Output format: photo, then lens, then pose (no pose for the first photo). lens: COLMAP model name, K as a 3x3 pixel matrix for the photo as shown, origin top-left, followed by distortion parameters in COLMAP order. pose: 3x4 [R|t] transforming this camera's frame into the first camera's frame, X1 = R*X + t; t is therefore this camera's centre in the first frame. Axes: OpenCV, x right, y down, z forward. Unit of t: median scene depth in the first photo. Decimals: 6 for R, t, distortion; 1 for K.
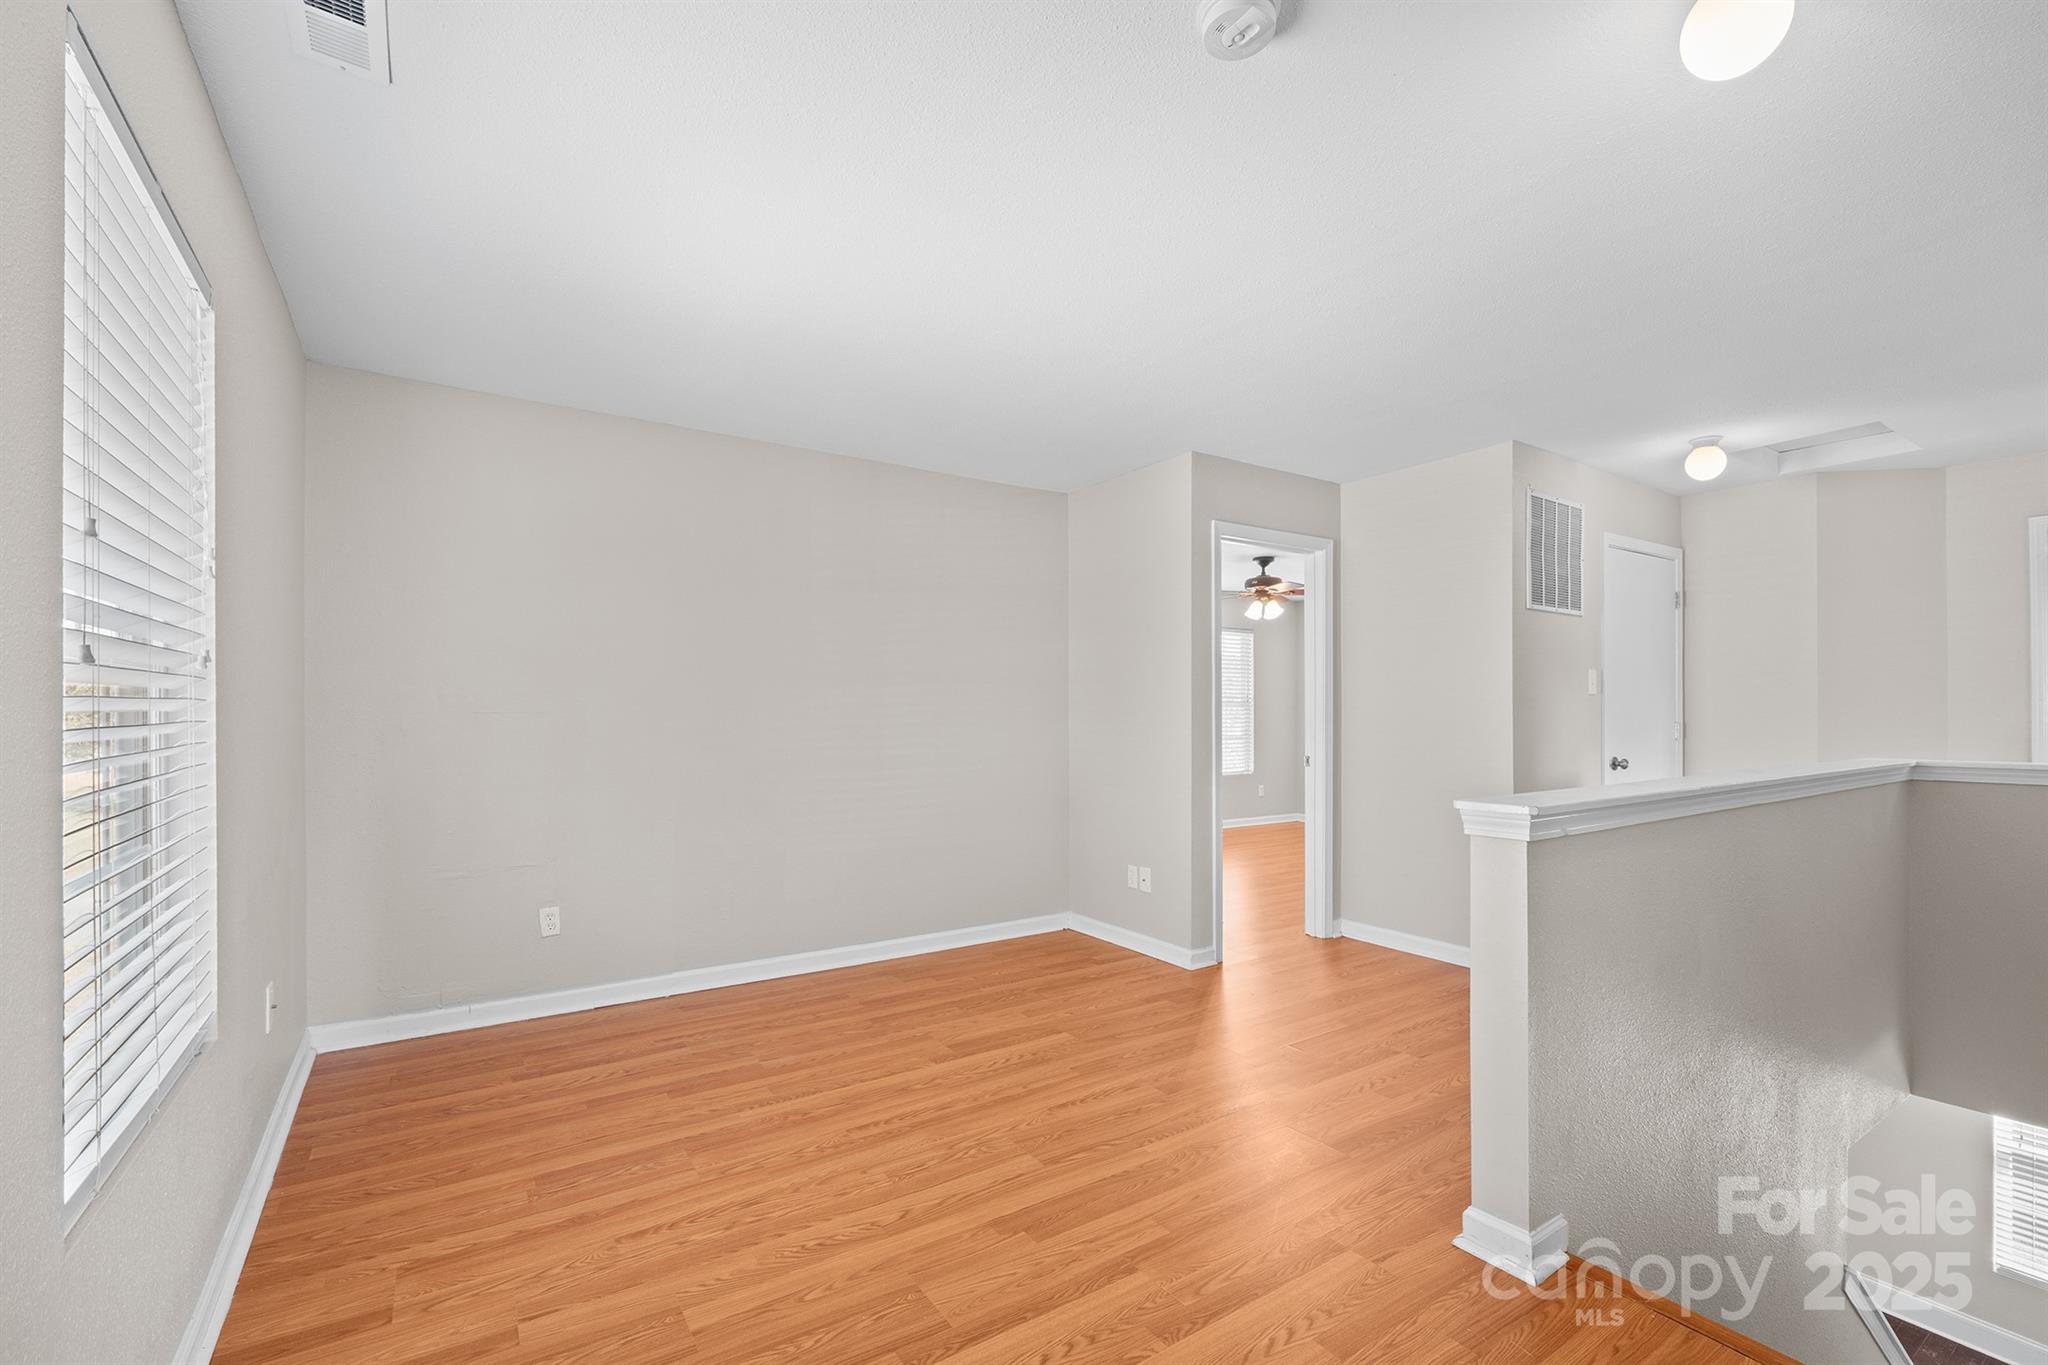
lens RADIAL K [[861.3, 0, 1023.5], [0, 861.3, 701.5], [0, 0, 1]] dist [-0.006642, -0.000658]
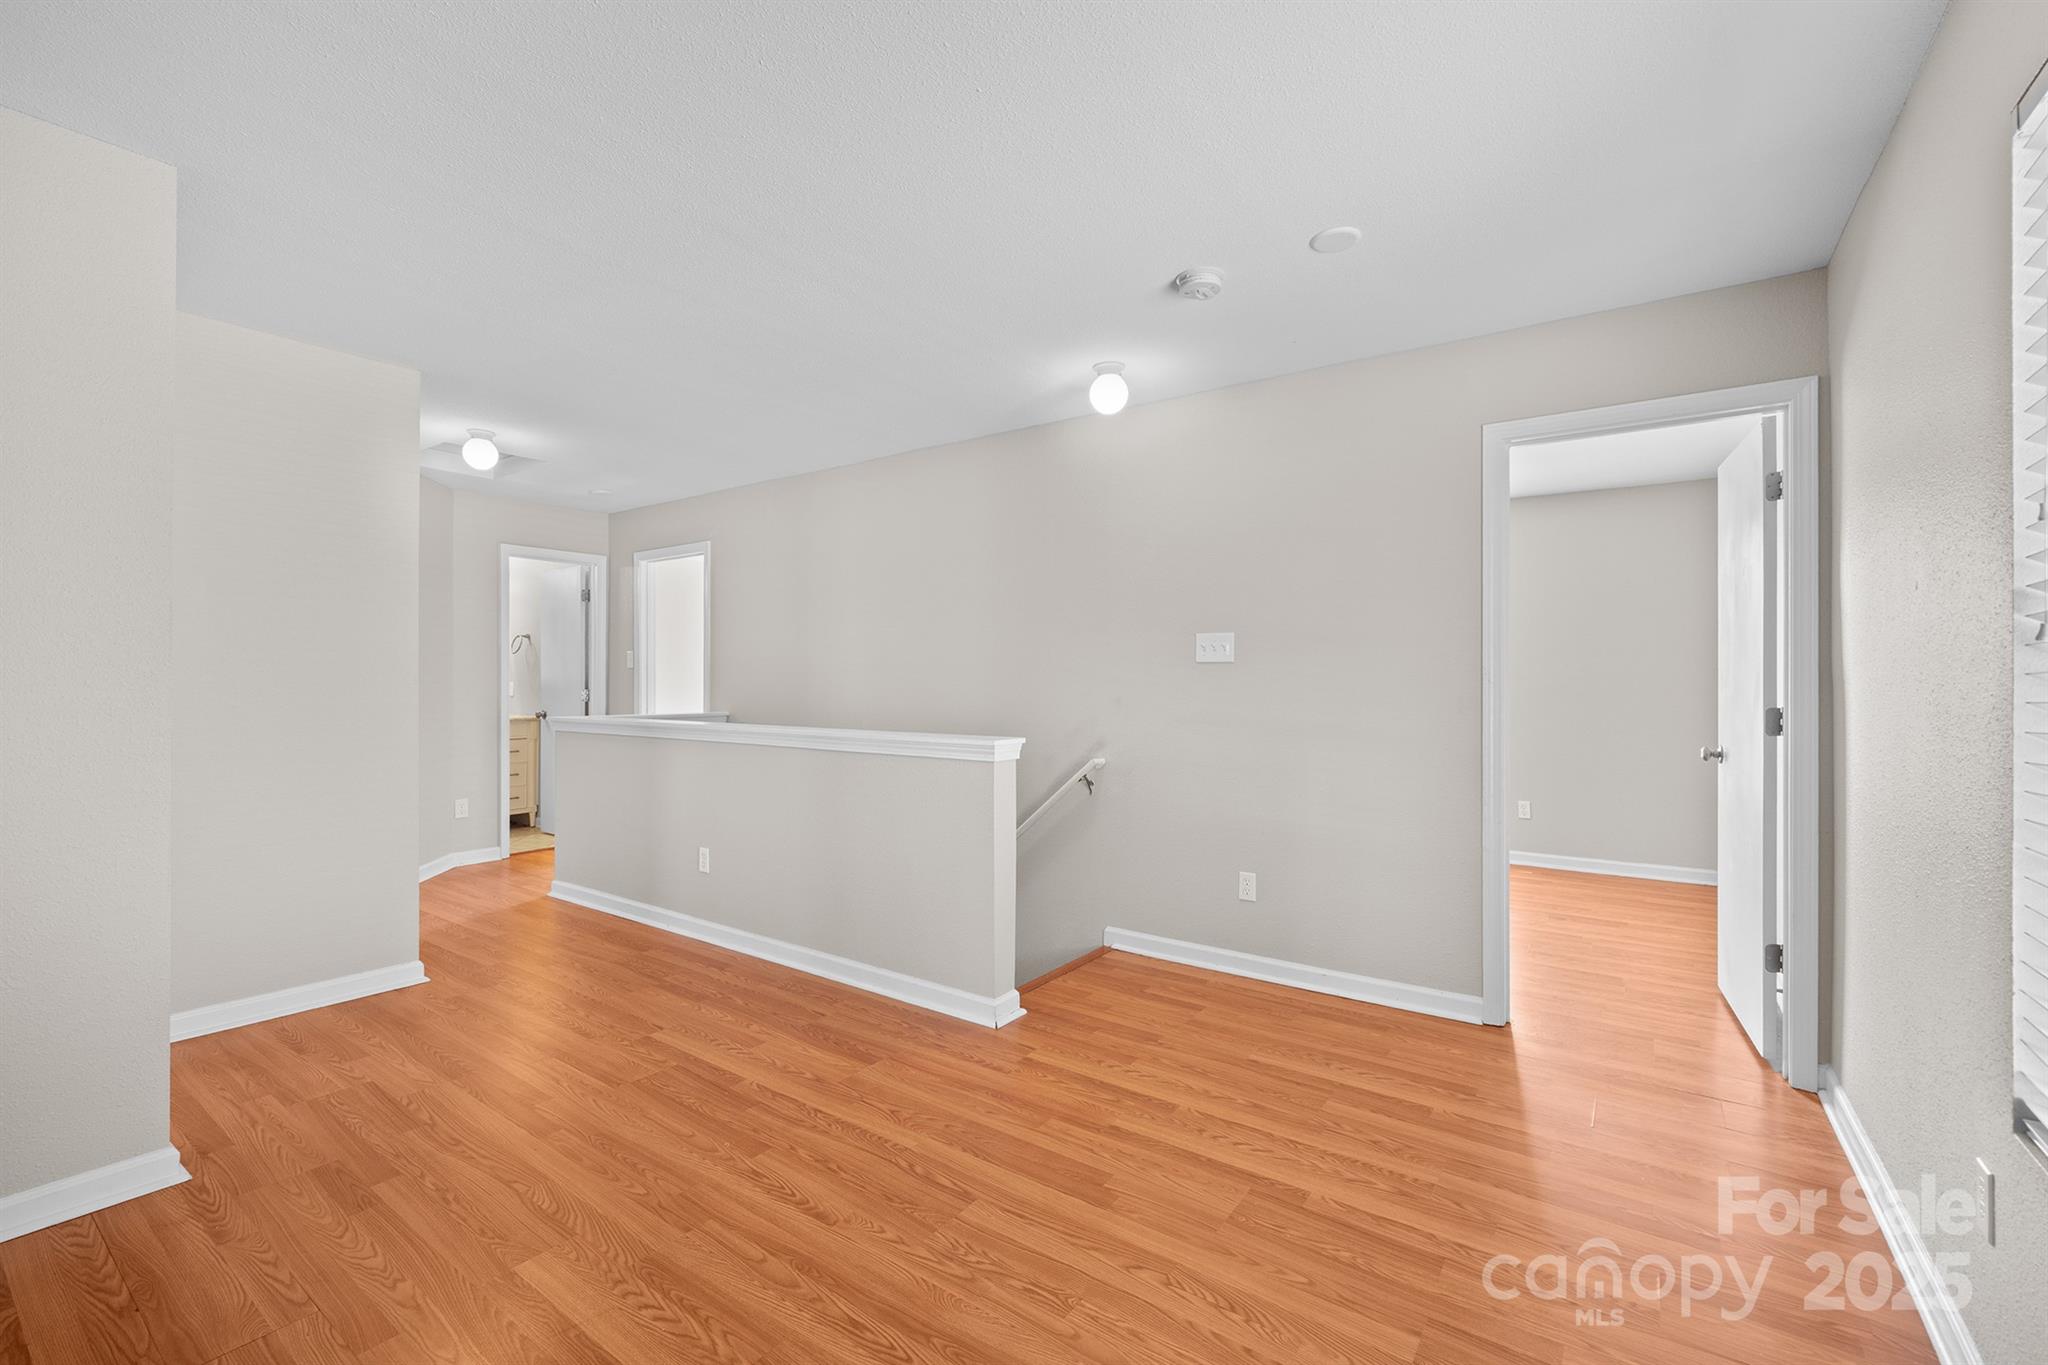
lens RADIAL K [[861.3, 0, 1025.0], [0, 861.3, 692.0], [0, 0, 1]] dist [-0.006642, -0.000658]
pose [[-0.351831, -0.005416, 0.936048, -0.676859], [-0.018460, 0.999829, -0.001153, 0.019320], [-0.935881, -0.017685, -0.351871, 1.063937]]
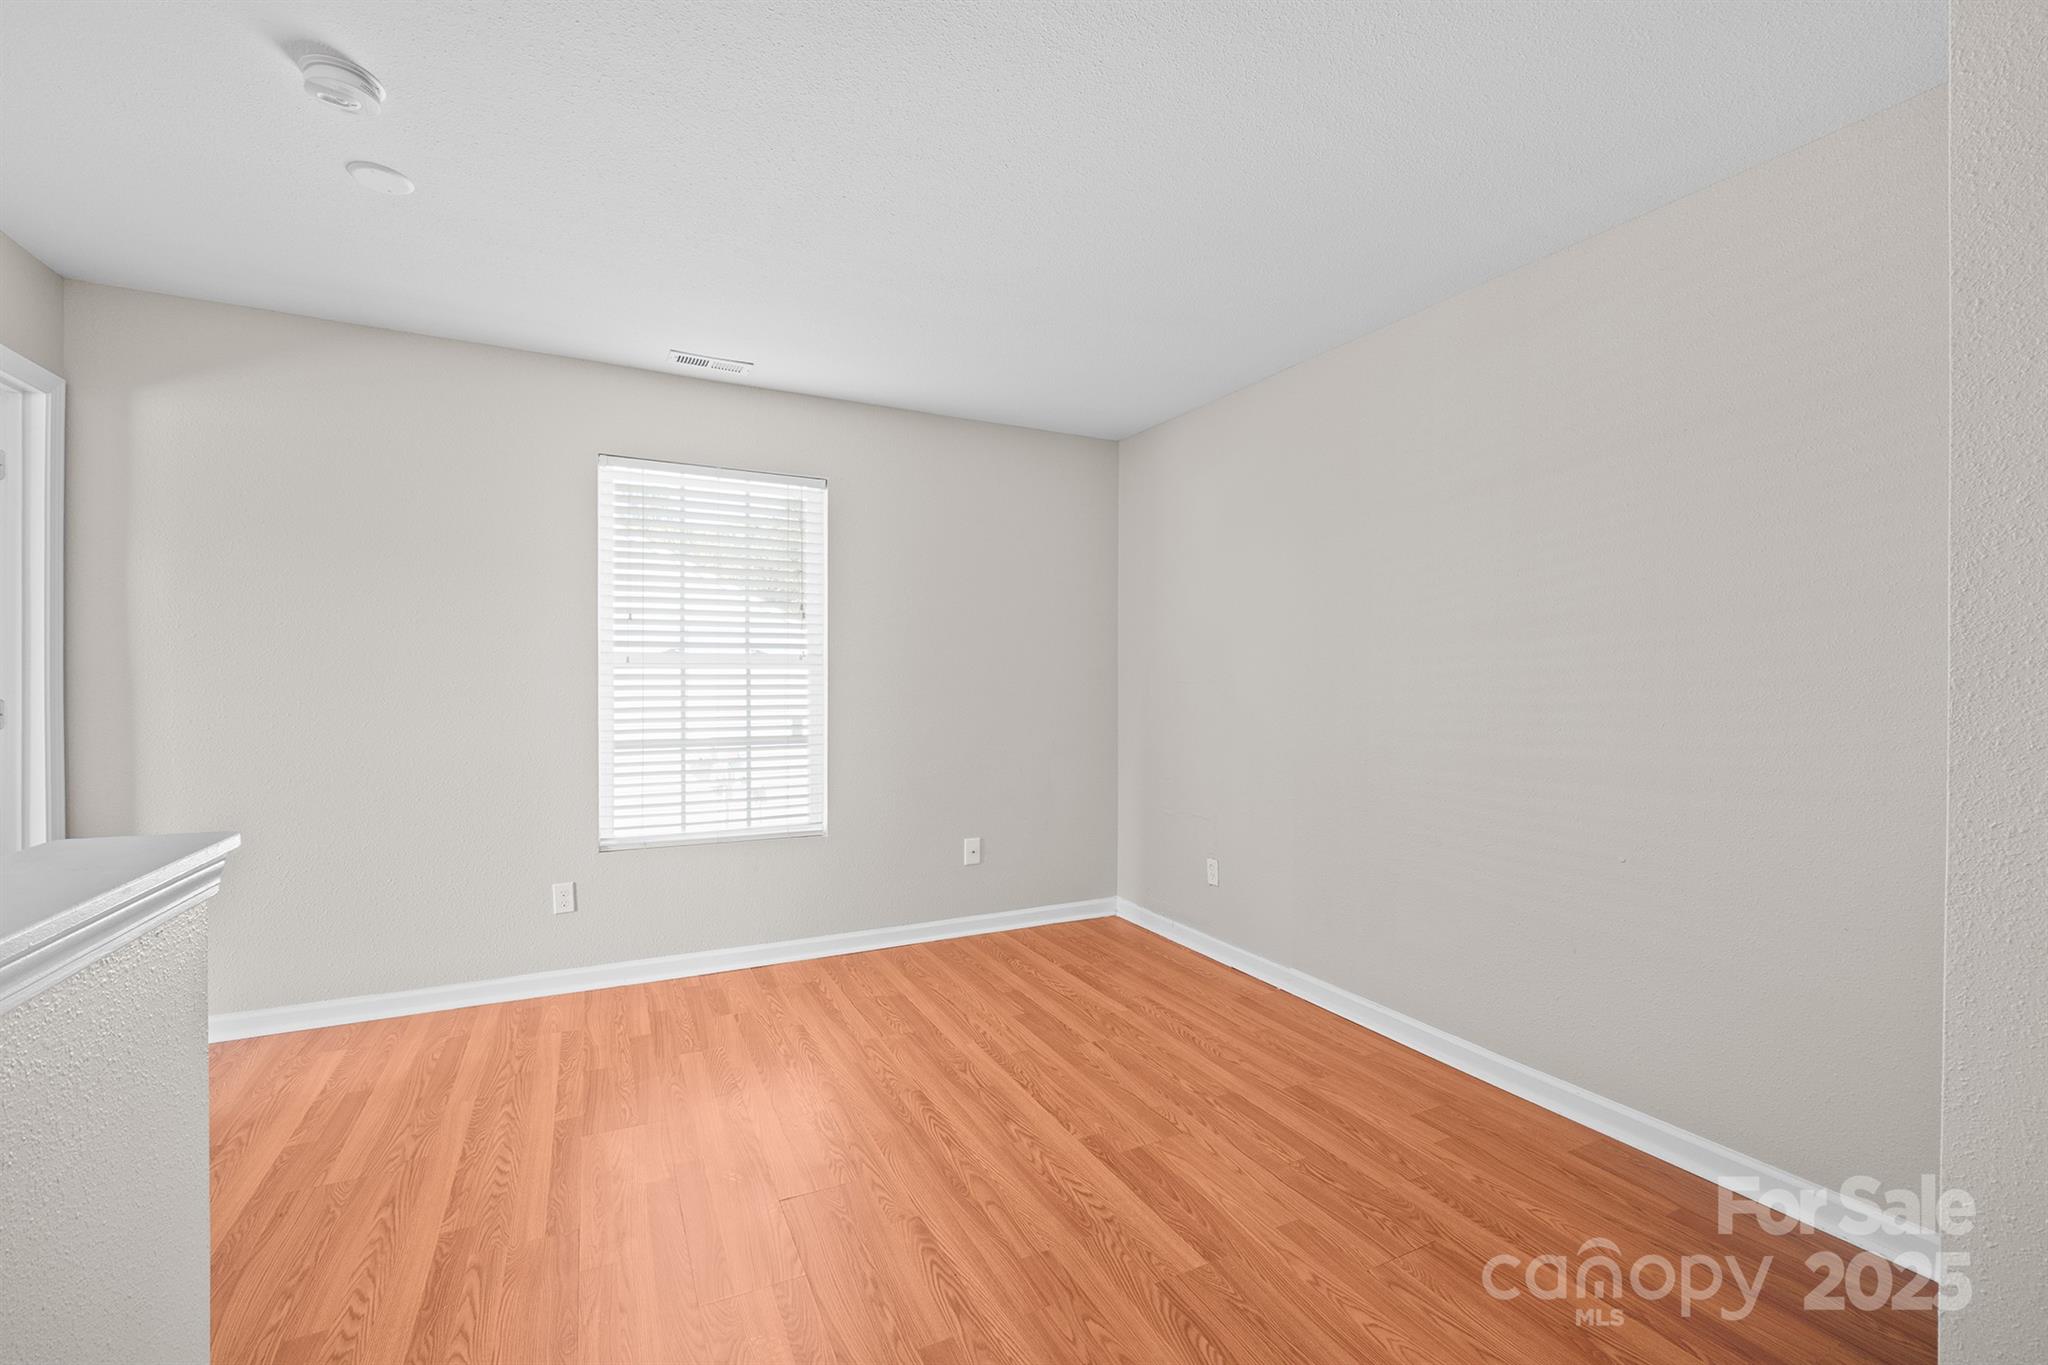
lens RADIAL K [[861.3, 0, 1033.5], [0, 861.3, 676.4], [0, 0, 1]] dist [-0.006642, -0.000658]
pose [[-0.113332, -0.008904, -0.993517, 0.720650], [0.011996, 0.999875, -0.010330, 0.018641], [0.993485, -0.013089, -0.113211, 1.137795]]
